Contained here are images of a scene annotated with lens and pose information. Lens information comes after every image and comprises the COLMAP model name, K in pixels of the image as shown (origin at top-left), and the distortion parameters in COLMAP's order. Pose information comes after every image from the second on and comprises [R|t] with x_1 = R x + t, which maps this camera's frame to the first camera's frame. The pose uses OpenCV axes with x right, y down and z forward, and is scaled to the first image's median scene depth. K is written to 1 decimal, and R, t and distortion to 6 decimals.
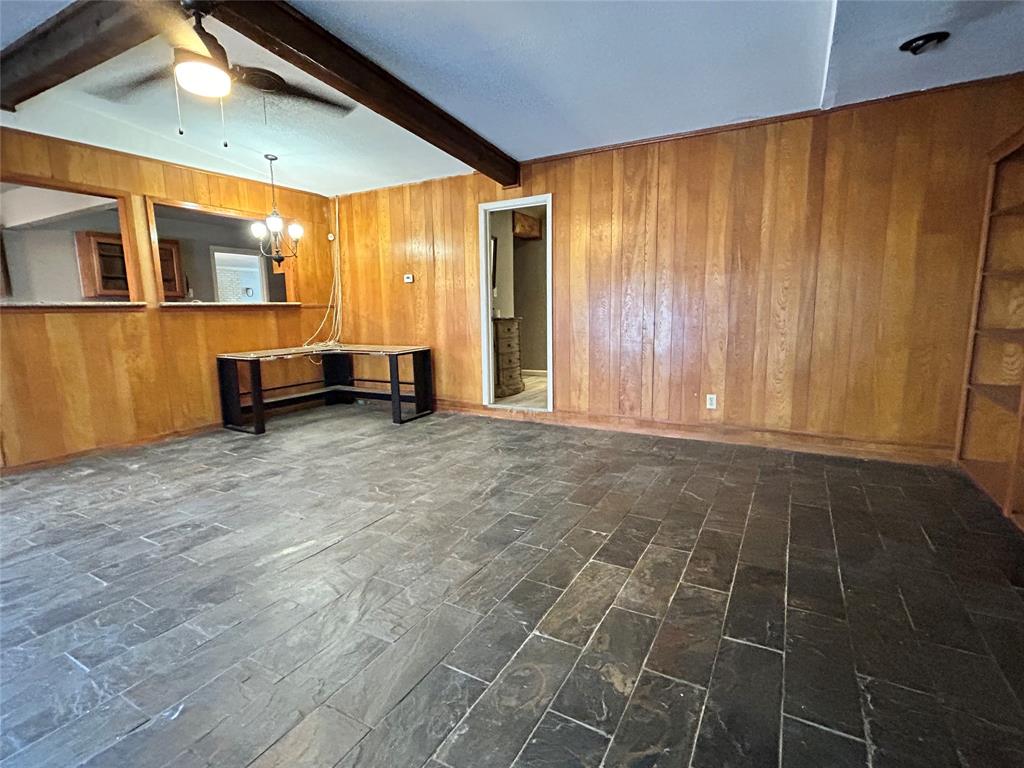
lens RADIAL K [[501.5, 0, 510.7], [0, 501.5, 380.0], [0, 0, 1]] dist [-0.000486, 0.000802]
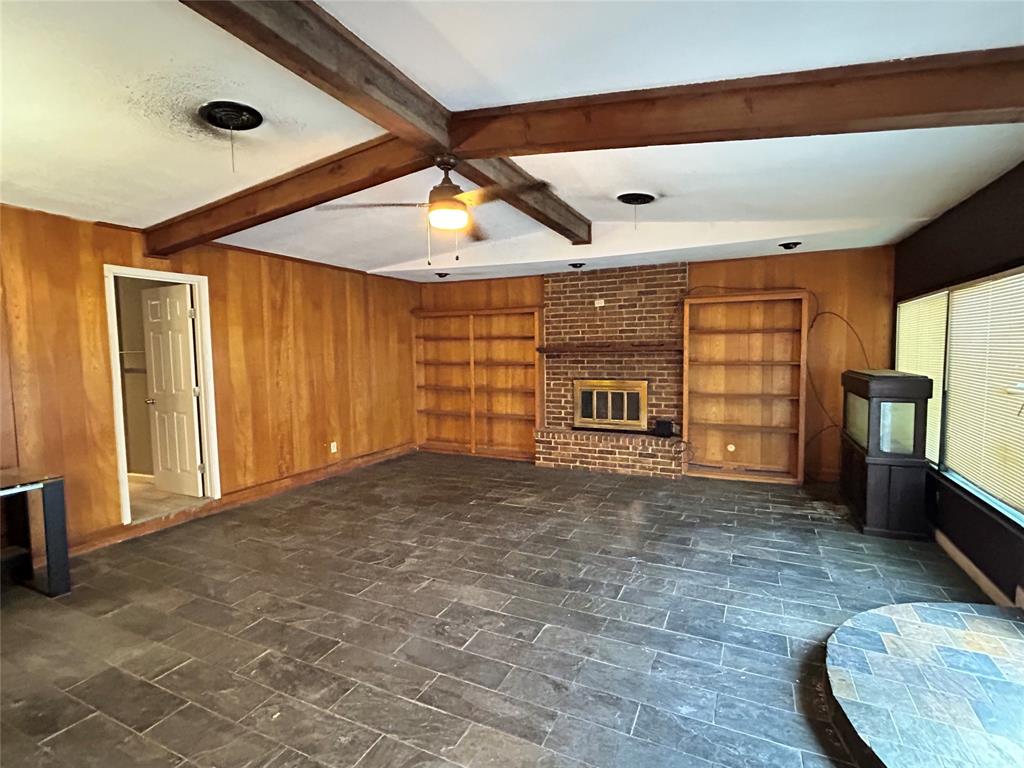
lens RADIAL K [[501.5, 0, 510.7], [0, 501.5, 380.0], [0, 0, 1]] dist [-0.000486, 0.000802]
pose [[-0.069540, -0.041829, 0.996702, -1.119160], [0.160418, 0.985649, 0.052558, -0.149291], [-0.984596, 0.163544, -0.061832, 0.593149]]
